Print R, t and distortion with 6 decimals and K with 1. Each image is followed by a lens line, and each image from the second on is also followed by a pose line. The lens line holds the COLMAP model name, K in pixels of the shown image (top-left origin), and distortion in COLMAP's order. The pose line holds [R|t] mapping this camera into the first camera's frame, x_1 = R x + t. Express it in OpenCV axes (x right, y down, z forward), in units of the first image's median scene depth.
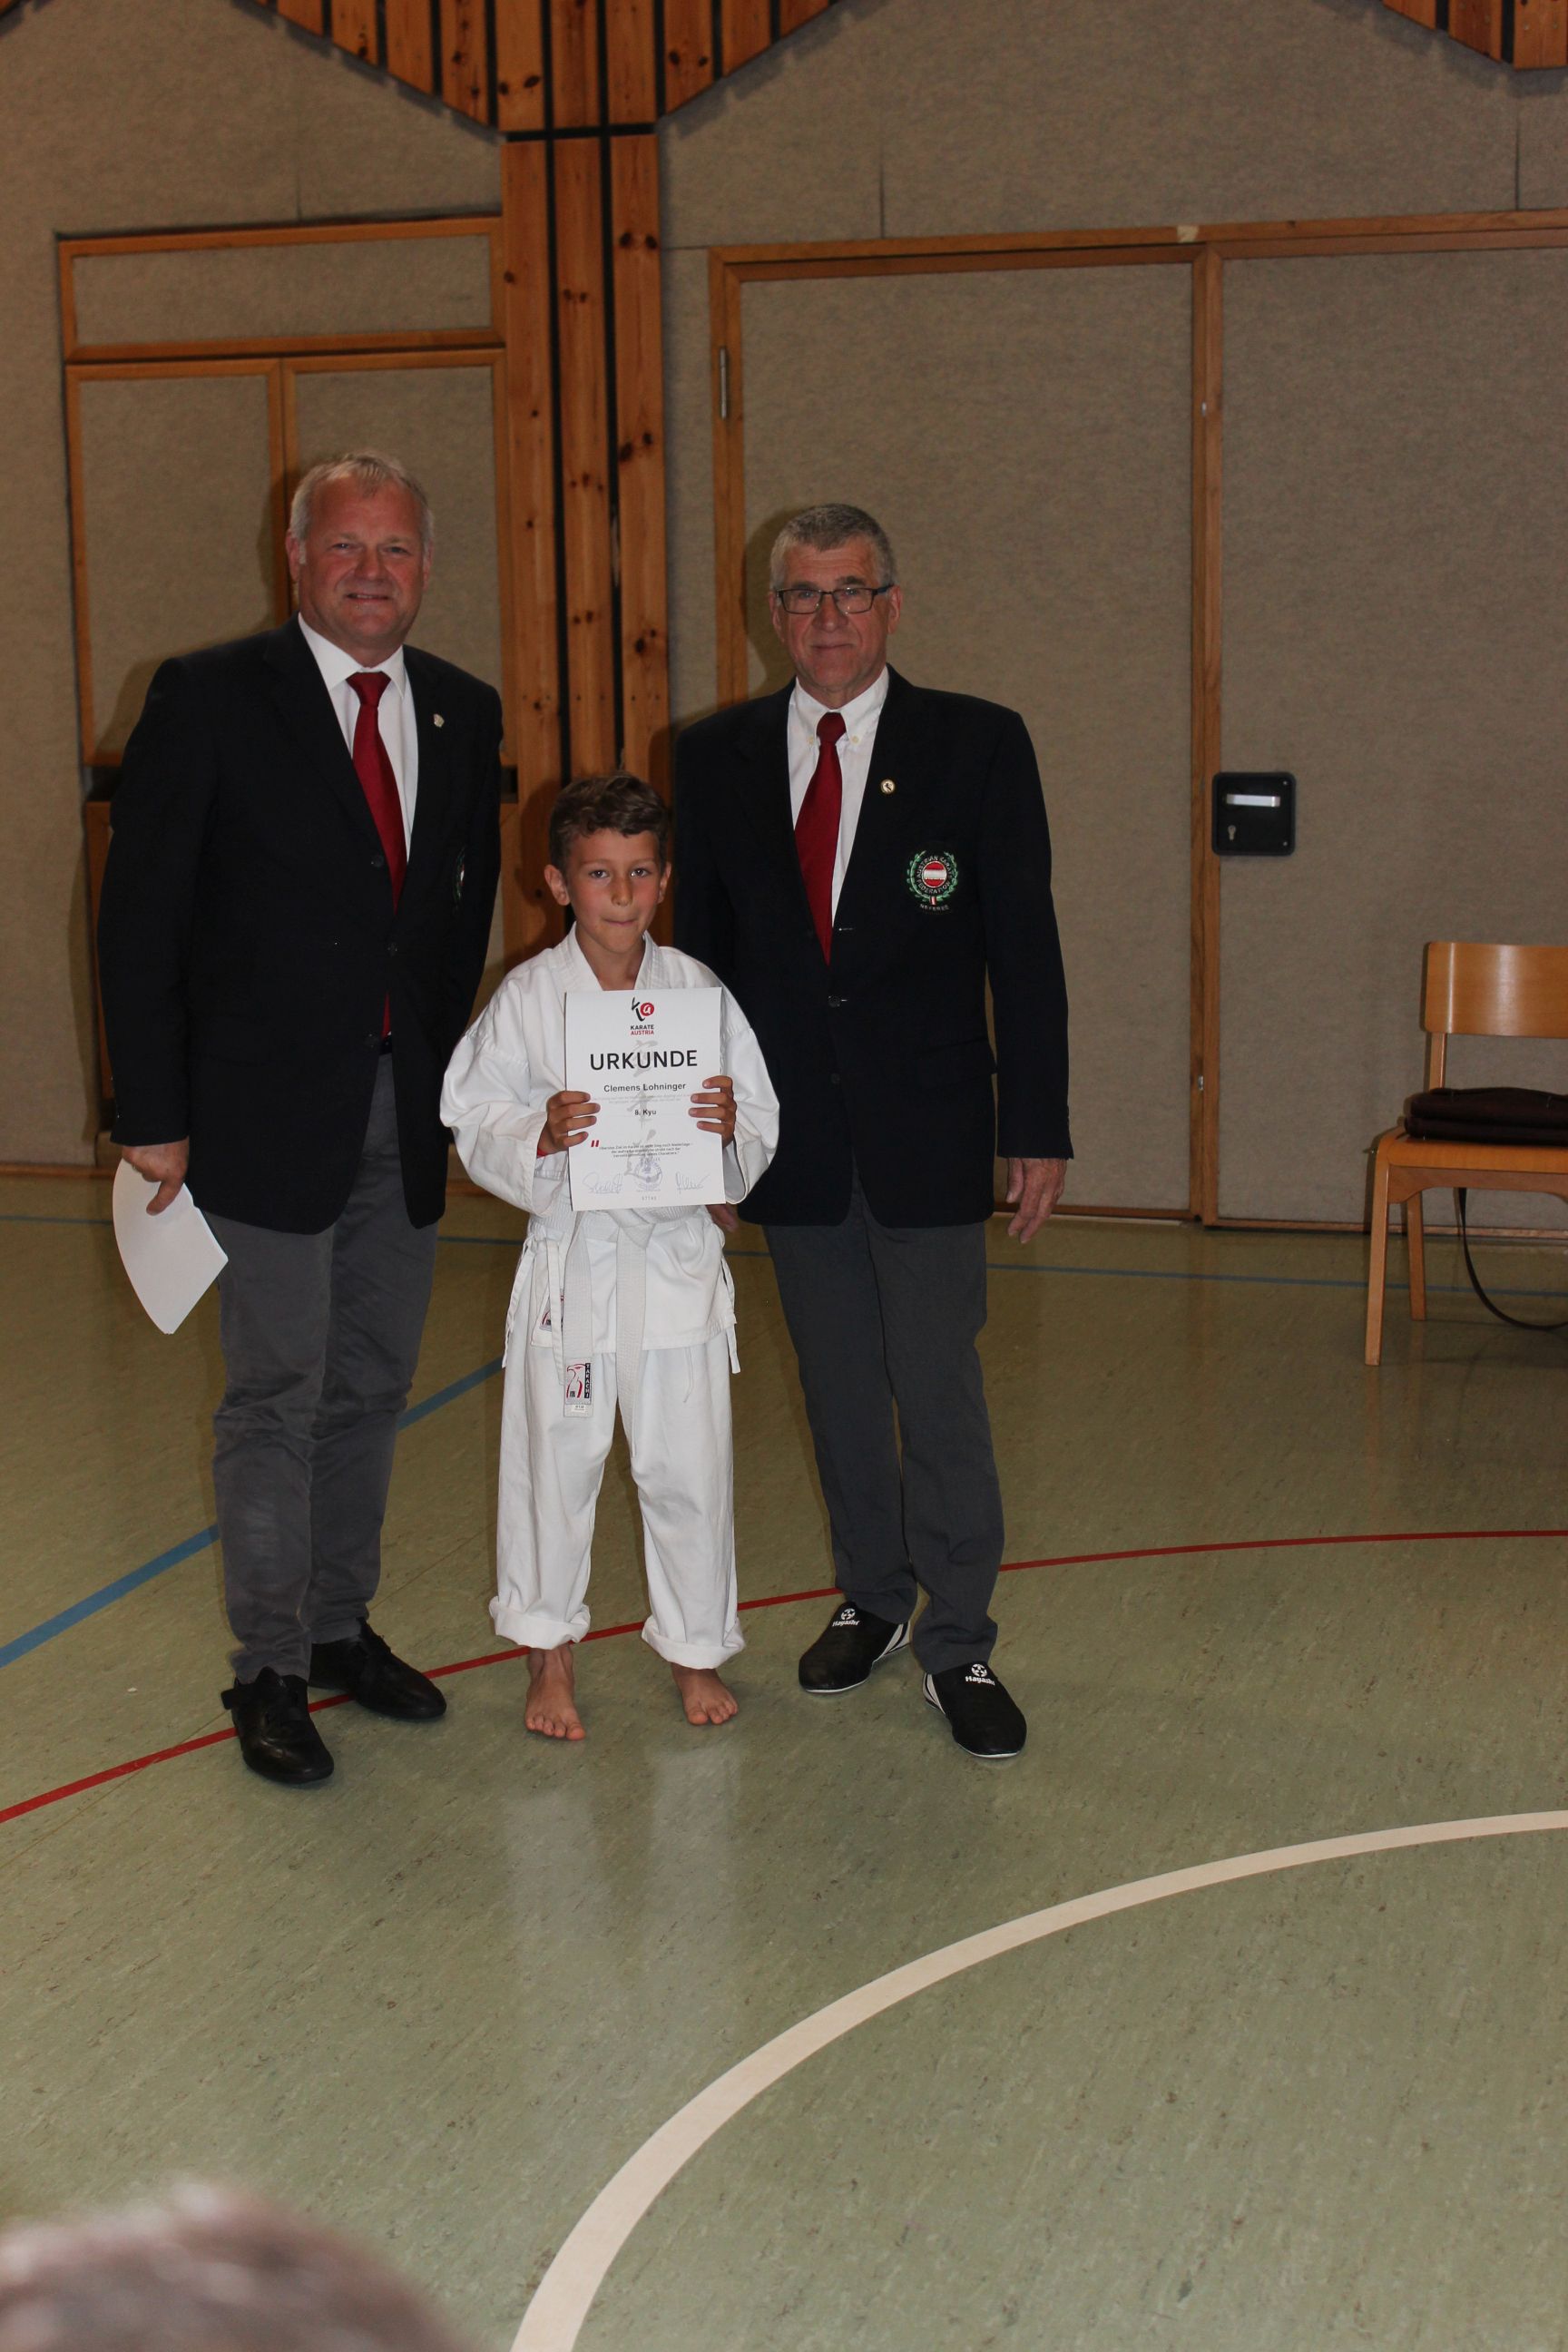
lens RADIAL K [[3383.2, 0, 777.0], [0, 3383.2, 1147.5], [0, 0, 1]] dist [-0.037514, 0.109115]
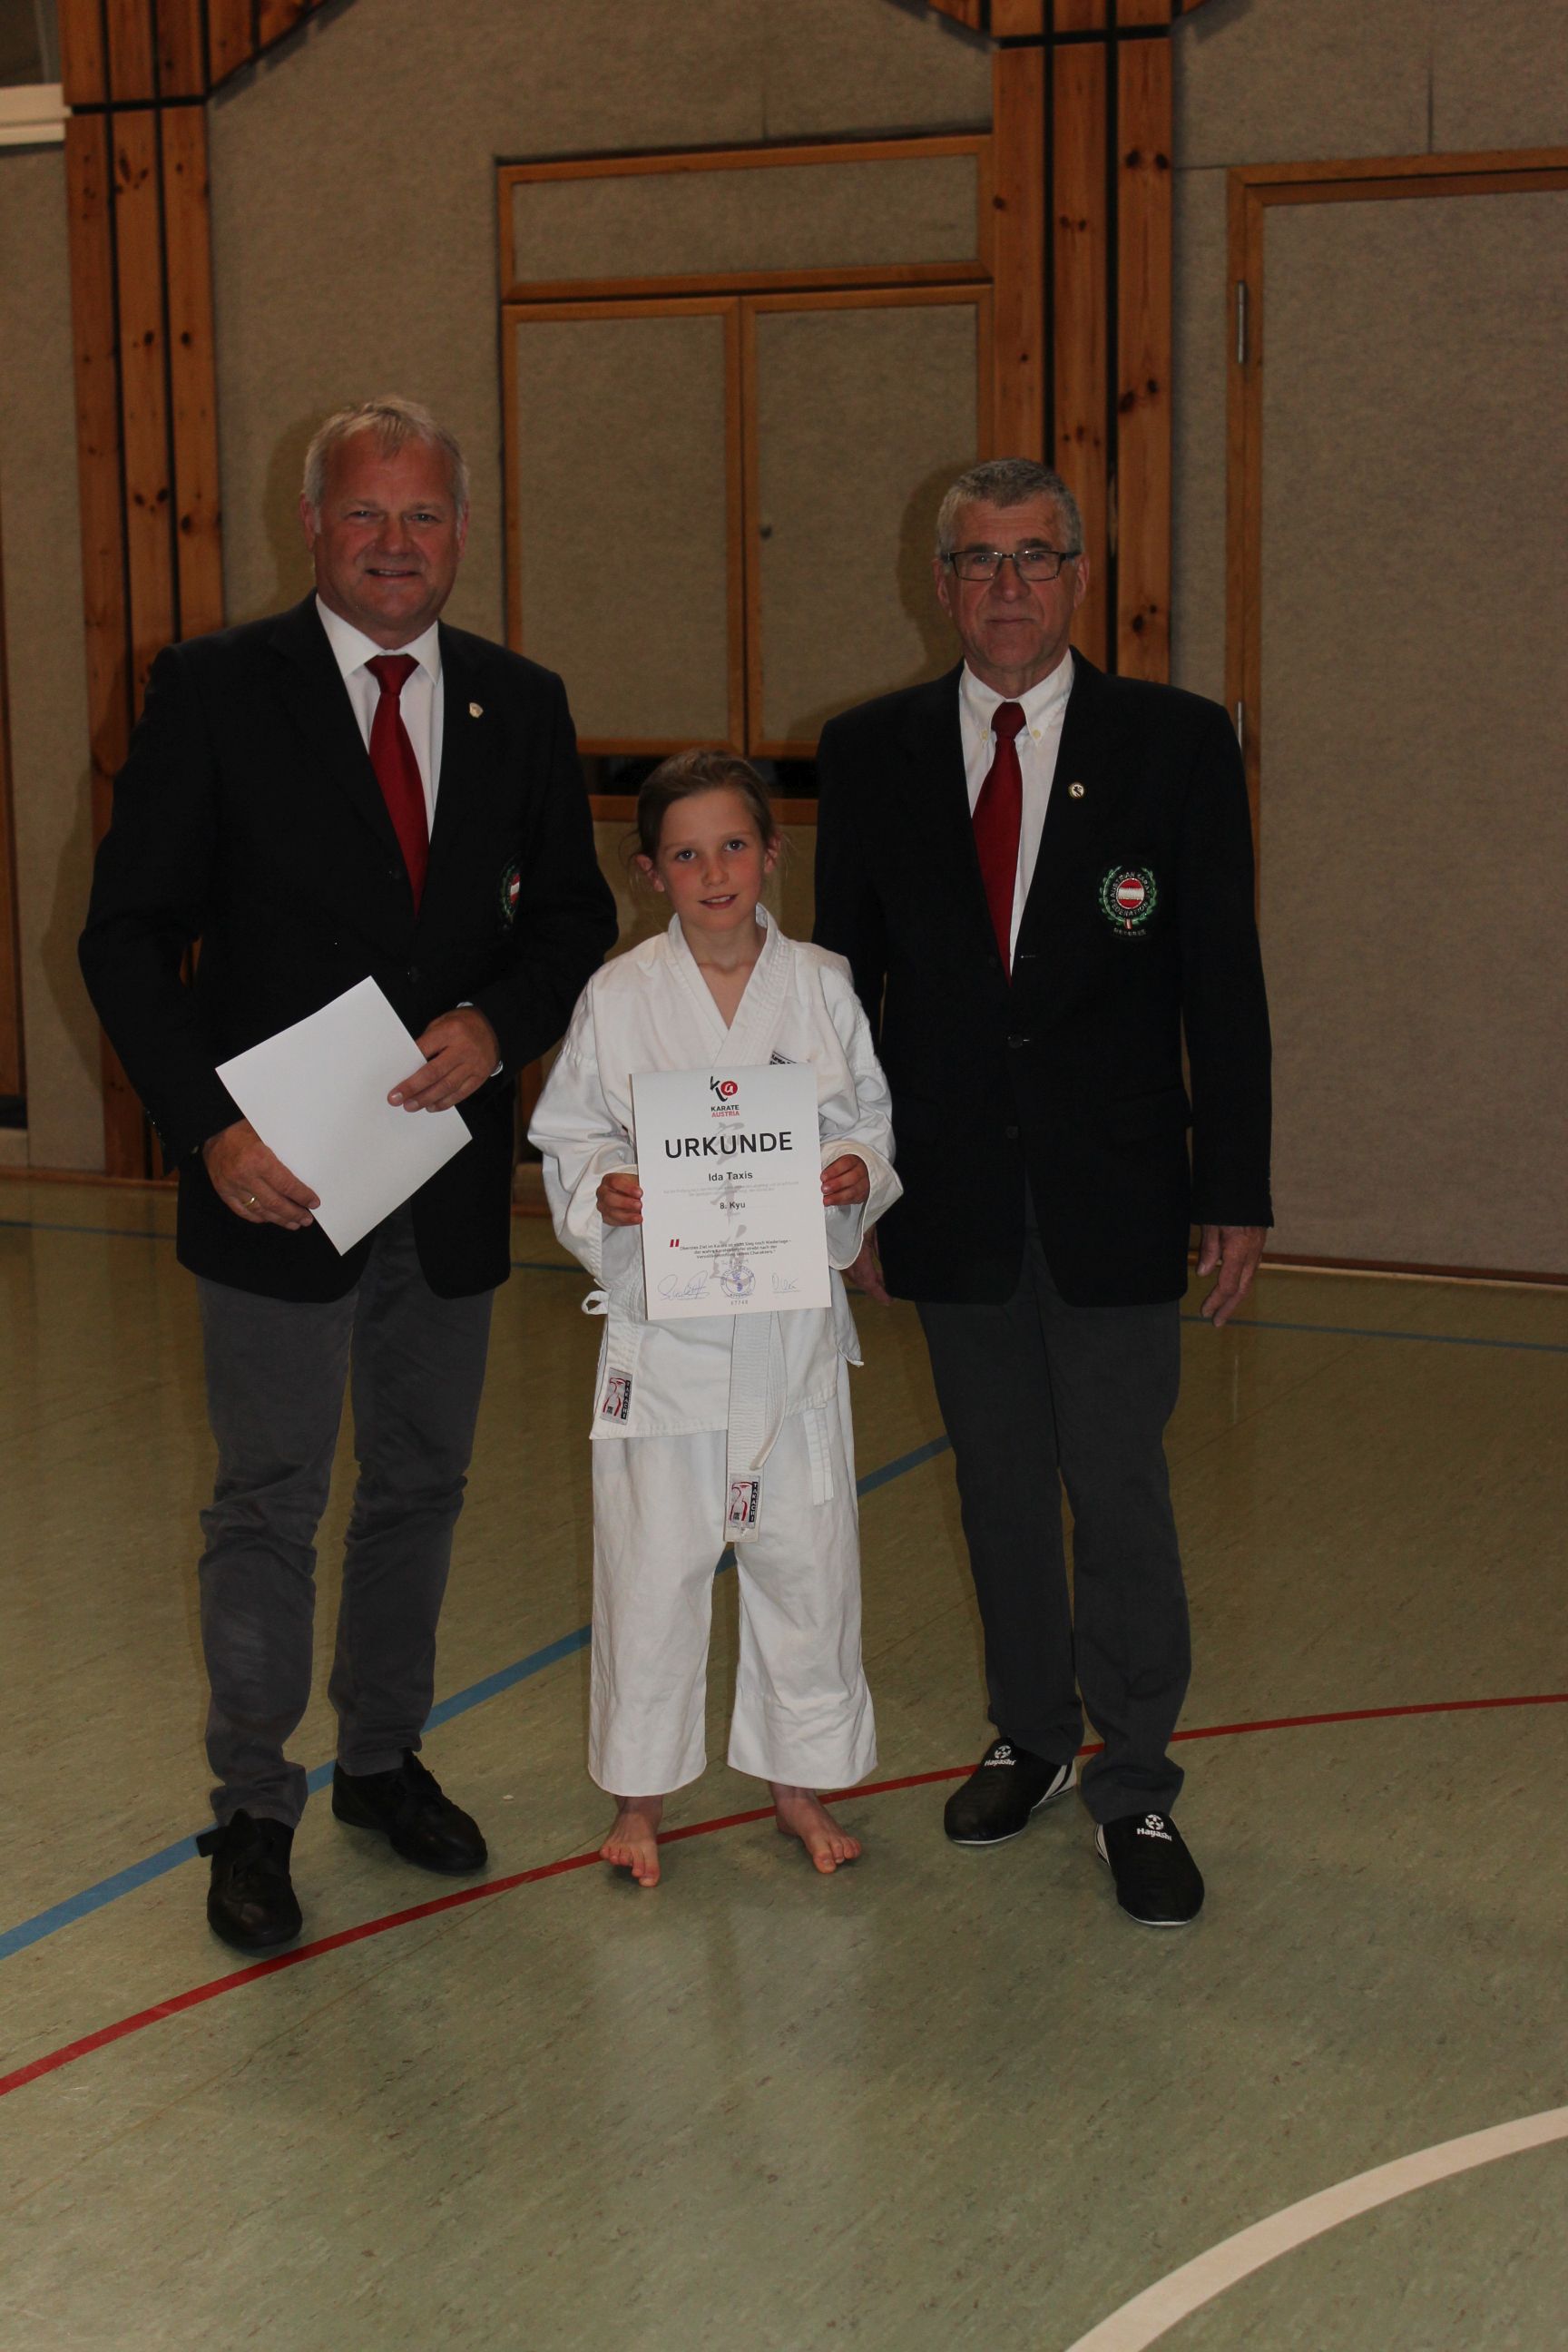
lens RADIAL K [[3808.5, 0, 777.9], [0, 3808.5, 1164.4], [0, 0, 1]] dist [-0.030406, 0.192616]
pose [[0.990055, 0.026553, -0.138155, 0.007348], [-0.027569, 0.999605, -0.005441, -0.000628], [0.137956, 0.009196, 0.990396, 0.014031]]
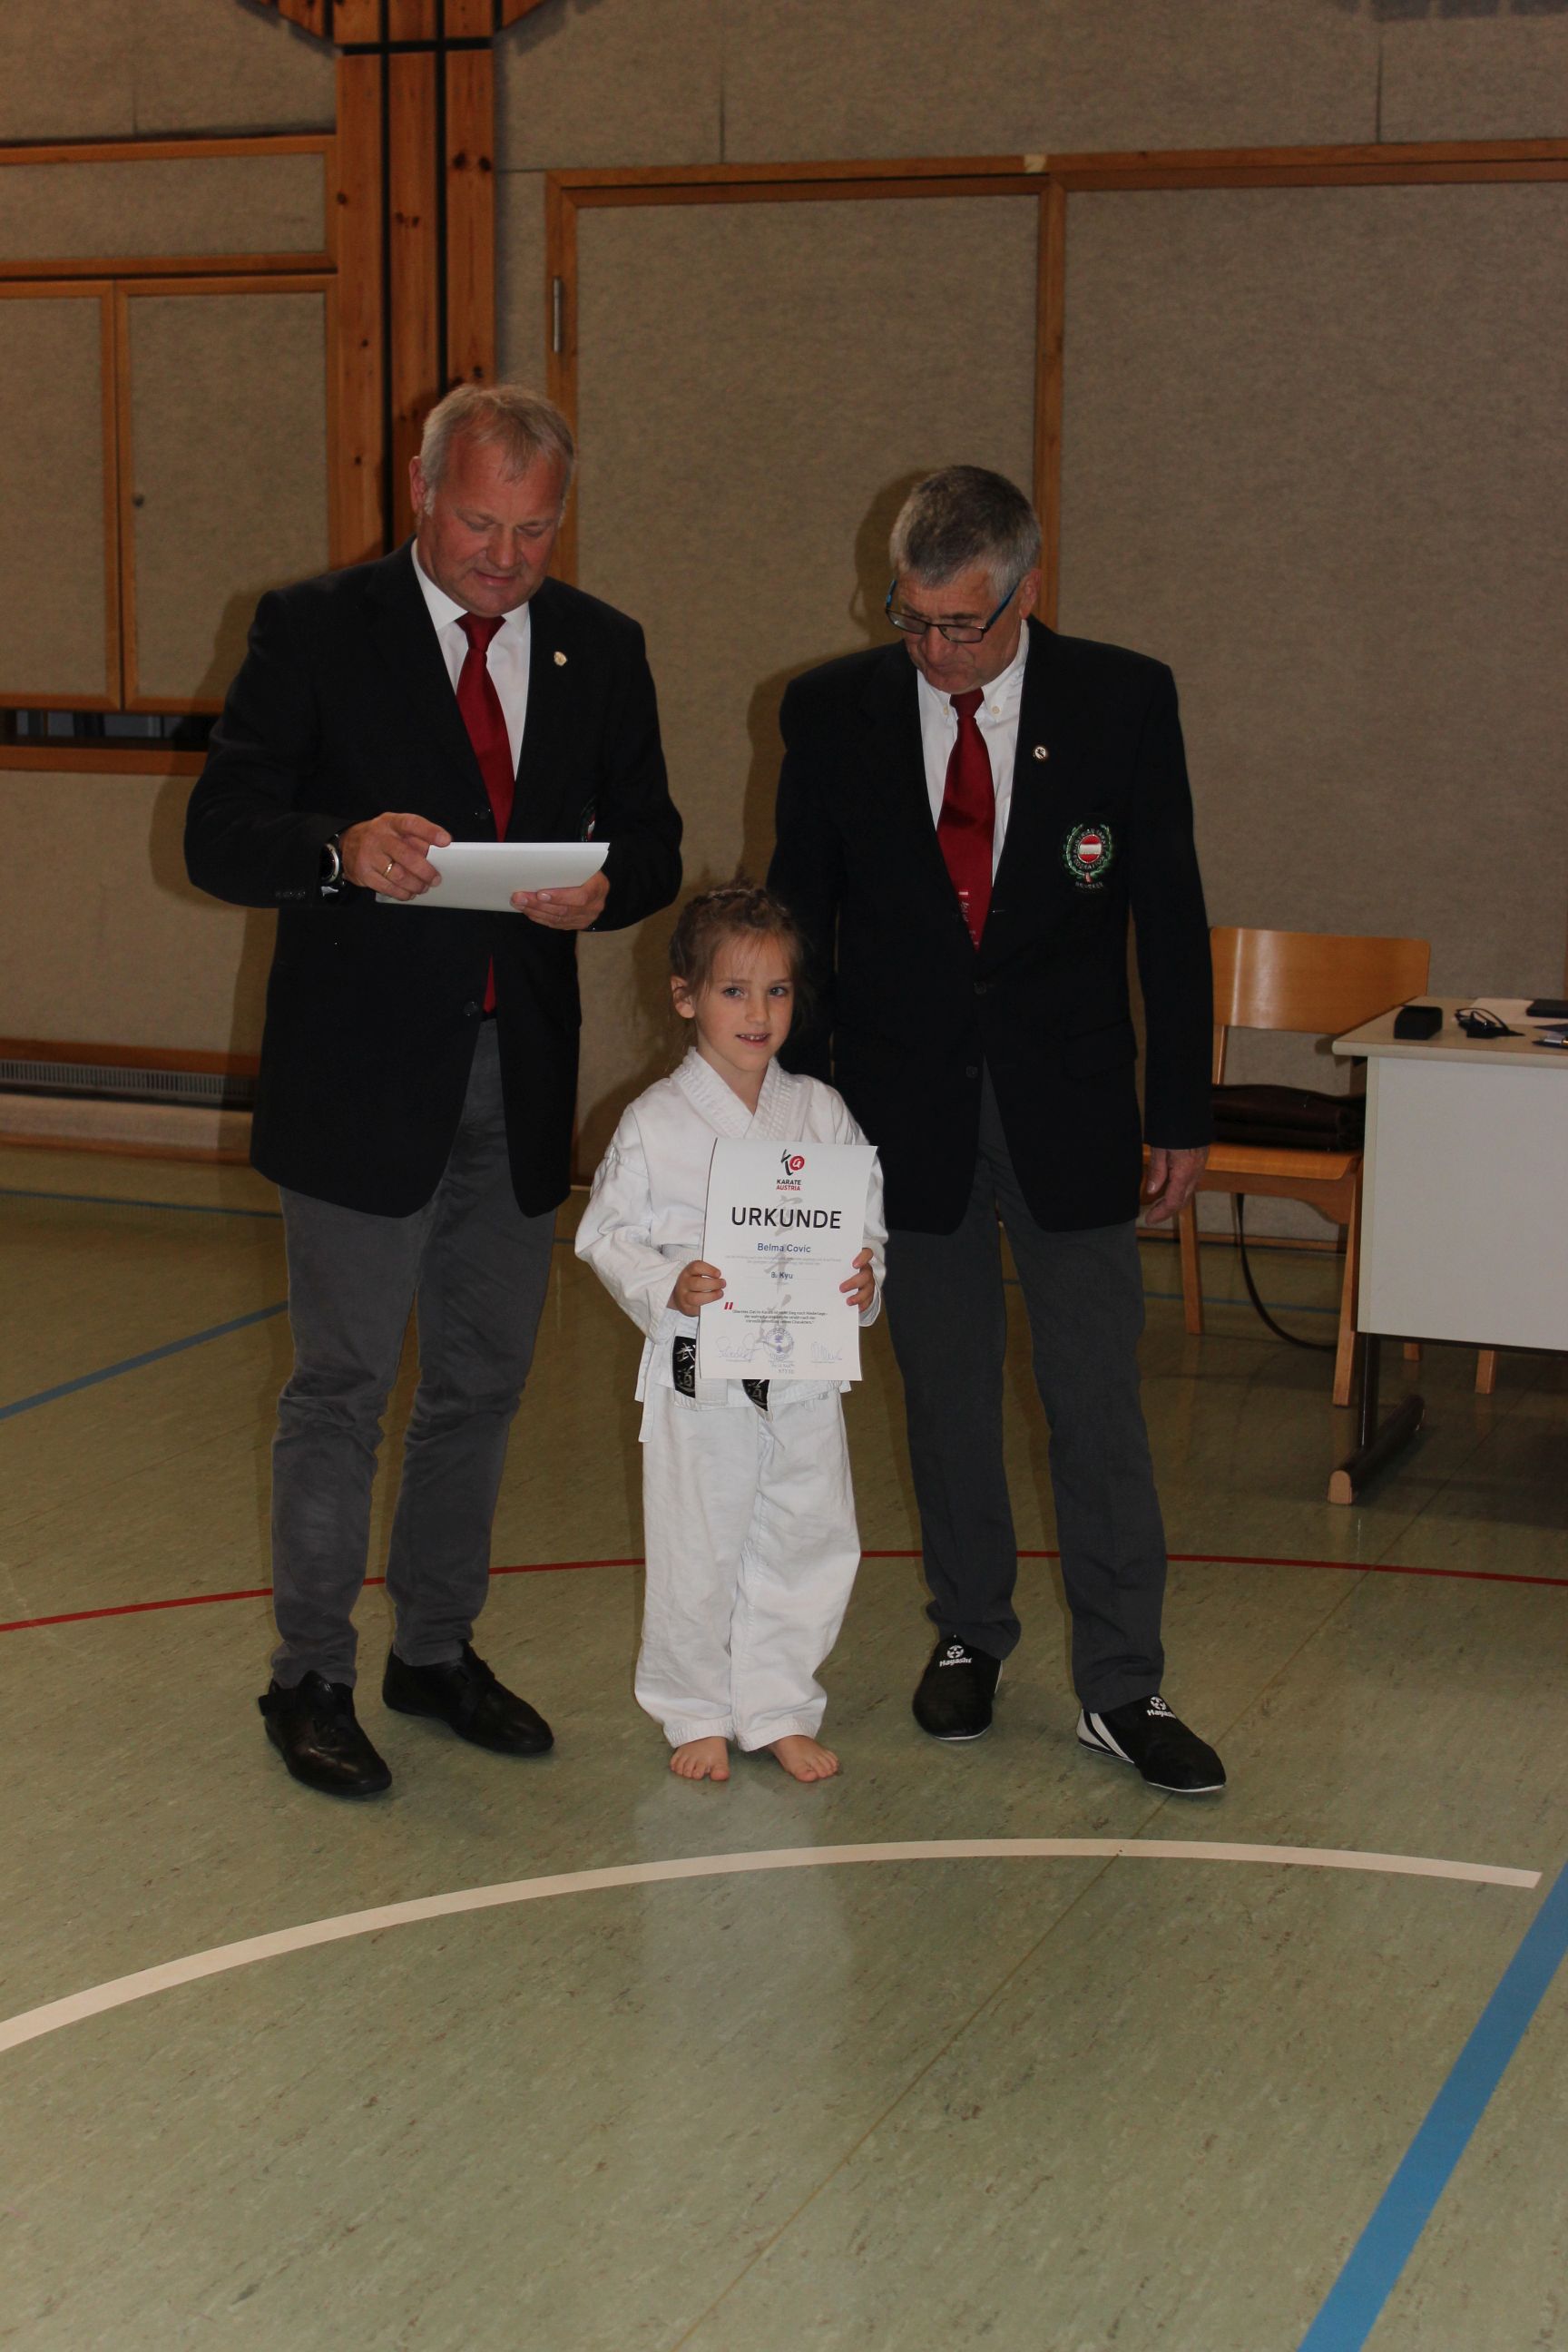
lens RADIAL K [[3687.2, 0, 793.0], [0, 3687.2, 1180.0], [0, 0, 1]] dist [-0.044272, 0.192710]
pose [[0.996226, 0.035826, -0.079064, 0.141621], [-0.034808, 0.999293, 0.014216, -0.001799], [0.079518, -0.011410, 0.996768, -0.022526]]
